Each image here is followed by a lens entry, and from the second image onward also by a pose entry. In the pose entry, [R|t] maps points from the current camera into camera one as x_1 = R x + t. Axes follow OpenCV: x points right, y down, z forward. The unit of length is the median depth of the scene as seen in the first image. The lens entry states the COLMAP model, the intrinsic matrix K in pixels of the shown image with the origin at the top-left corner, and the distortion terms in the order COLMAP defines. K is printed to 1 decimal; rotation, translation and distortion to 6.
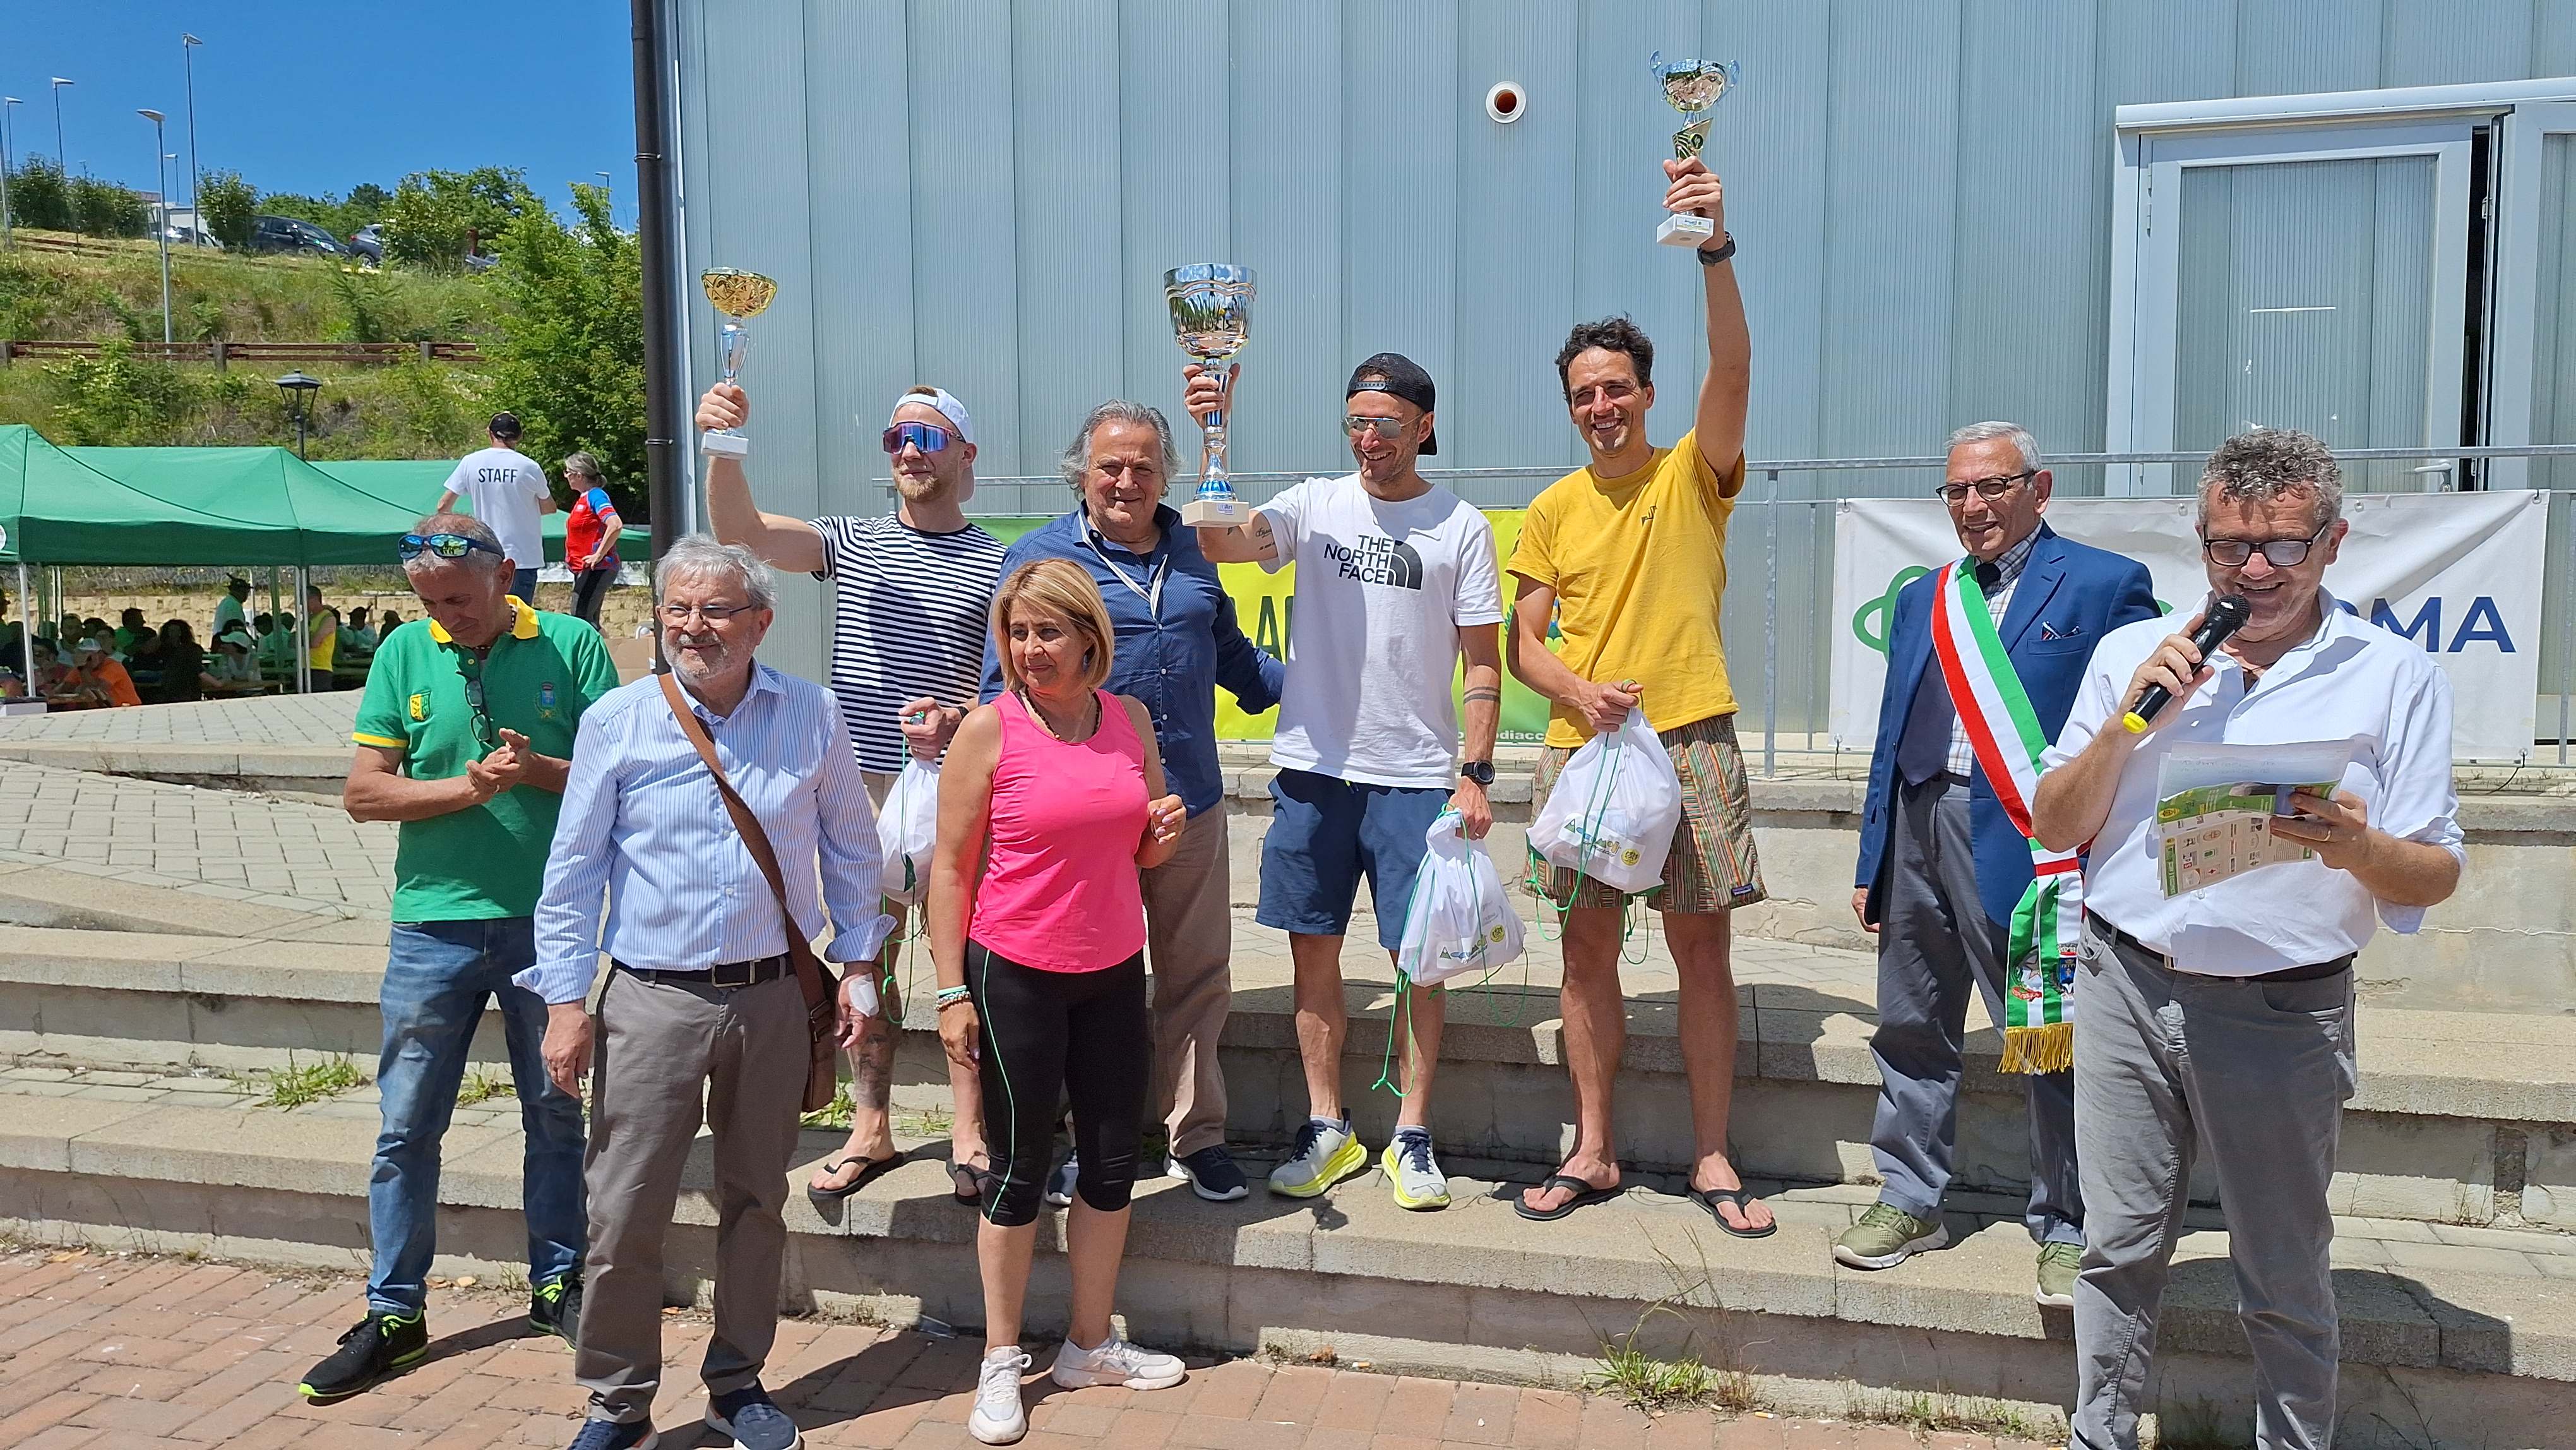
lens RADIAL K [[1712.1, 0, 1301.7], [0, 1712.1, 731.9], [0, 0, 1]] dist [0.046224, -0.050706]
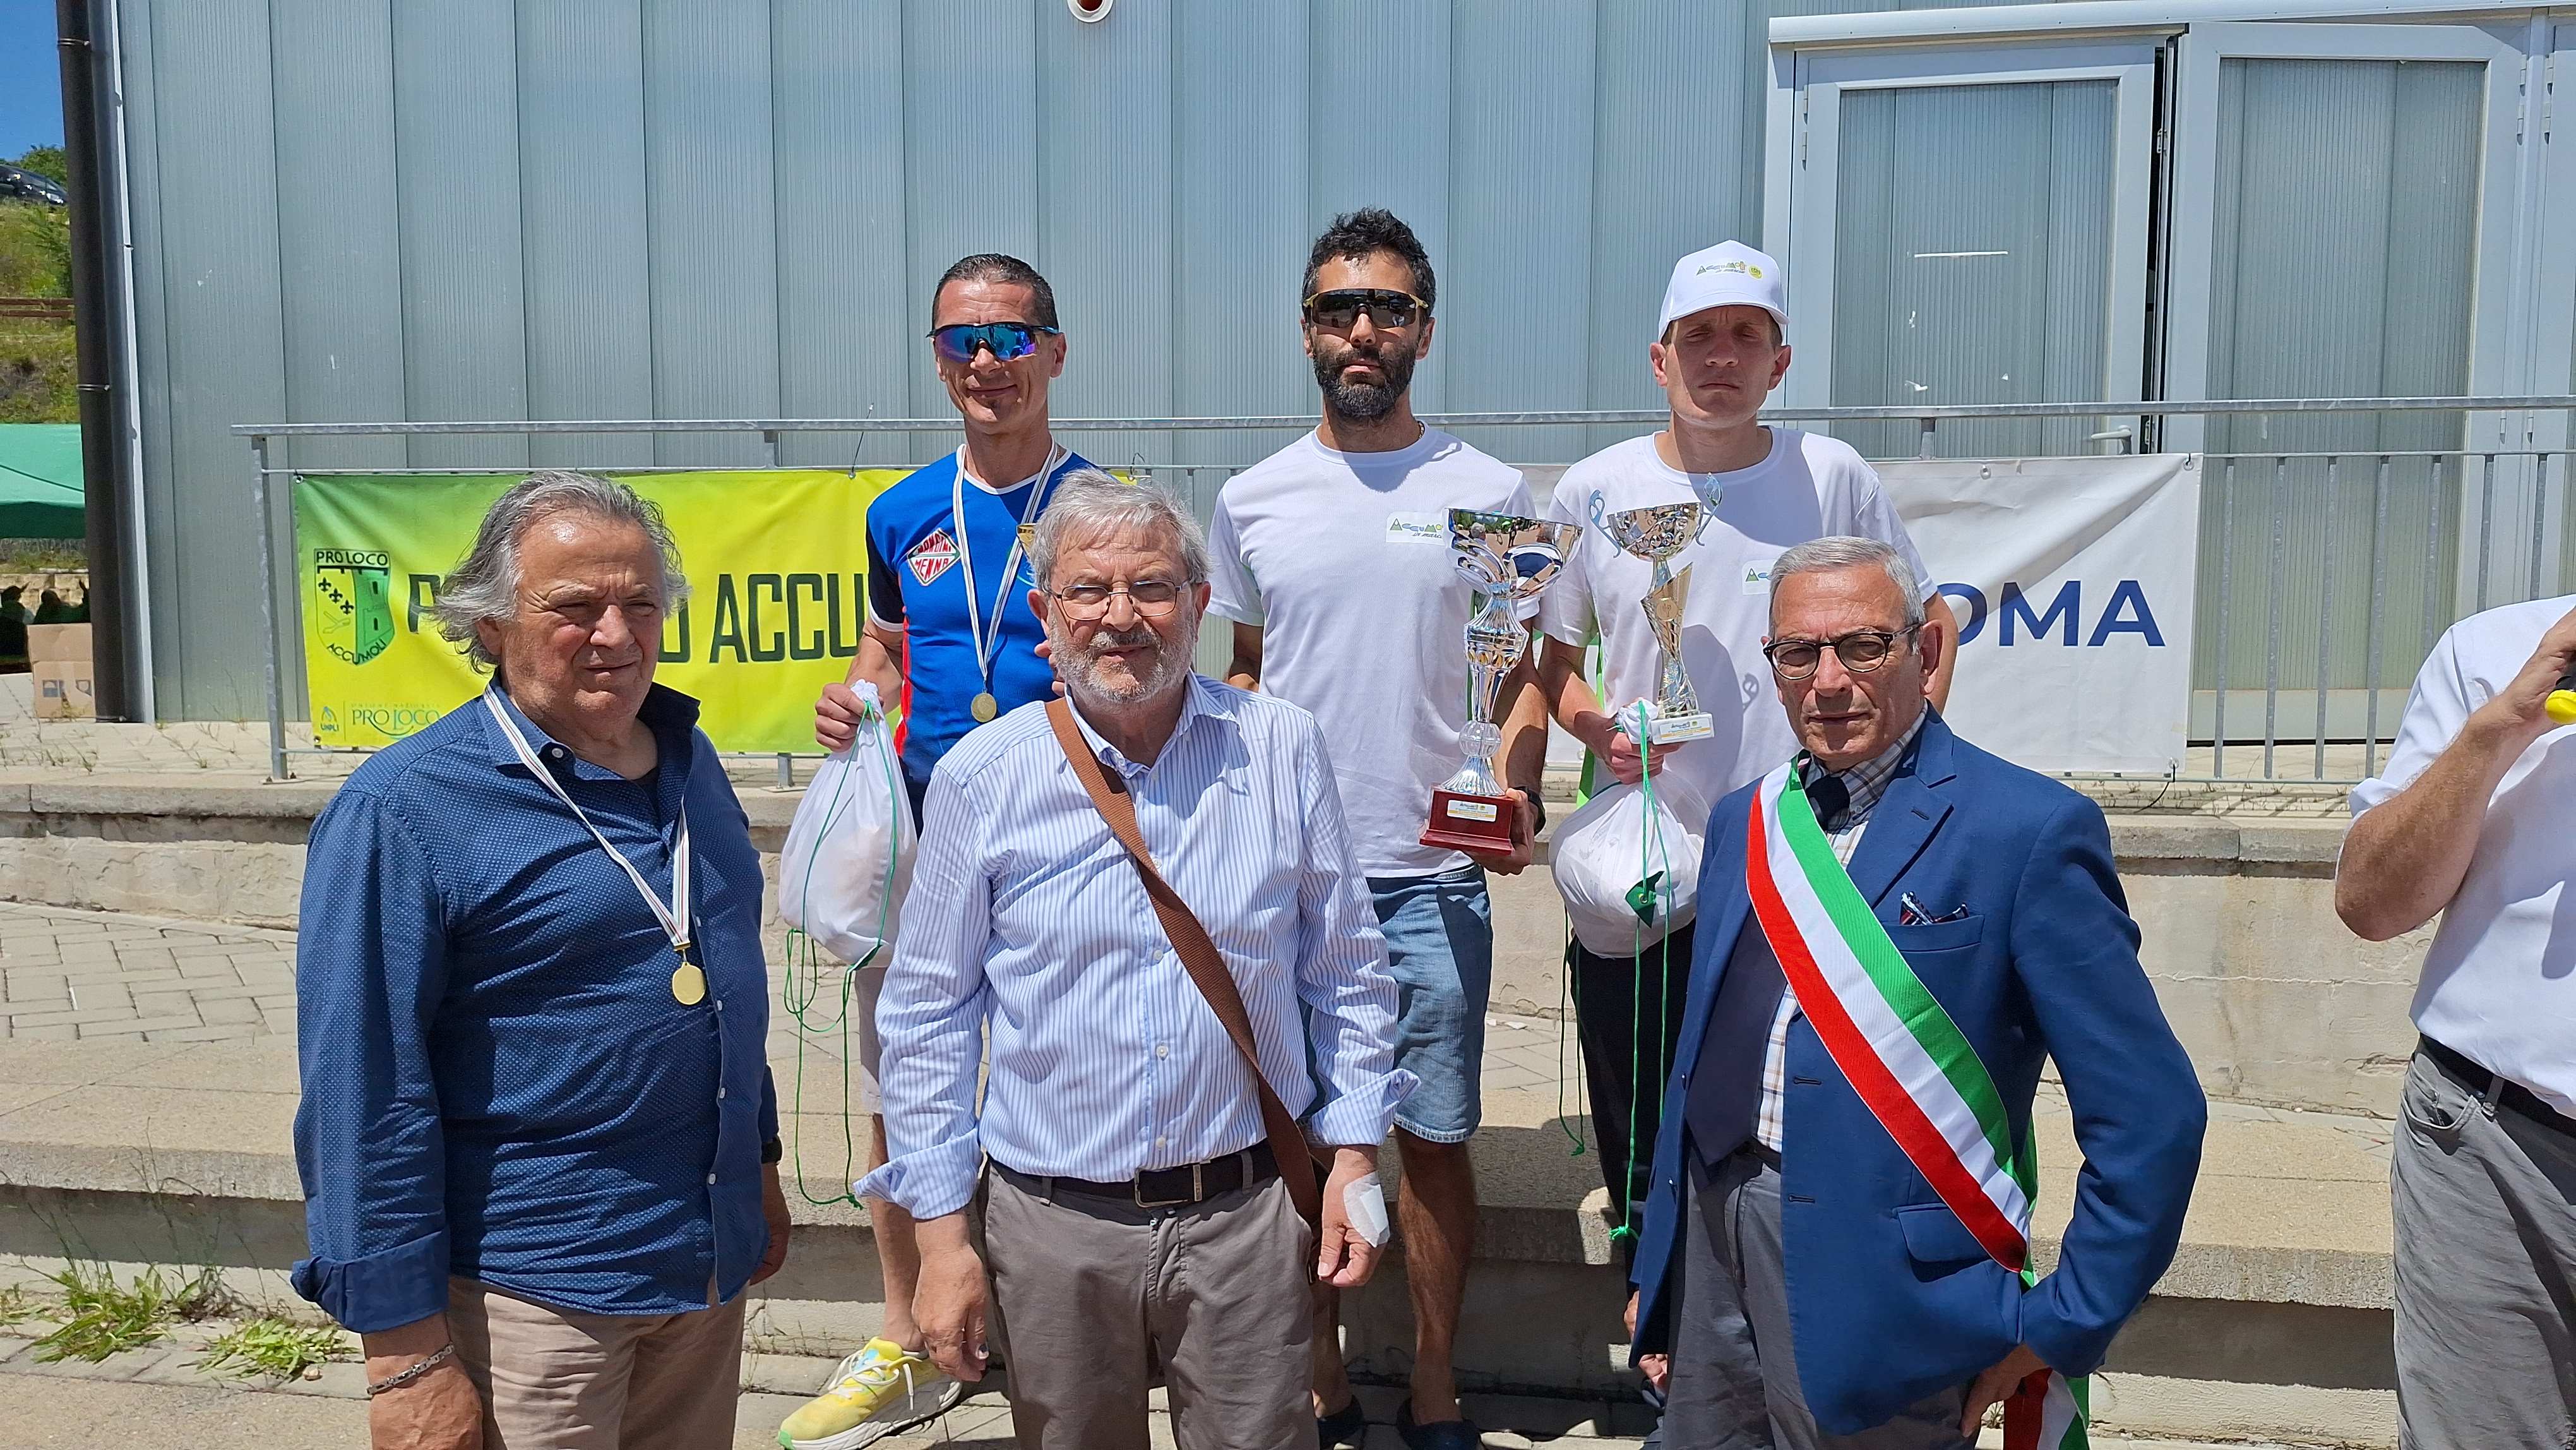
lens RADIAL K [[1731.9, 0, 1290.6], [0, 1731.9, 720.0], [0, 0, 1]] dist [0.013000, -0.008413]
pose [[0.996807, -0.003528, 0.079775, 0.167154], [0.003366, 0.999992, 0.002163, -0.010647], [-0.079782, -0.001887, 0.996811, 0.151838]]
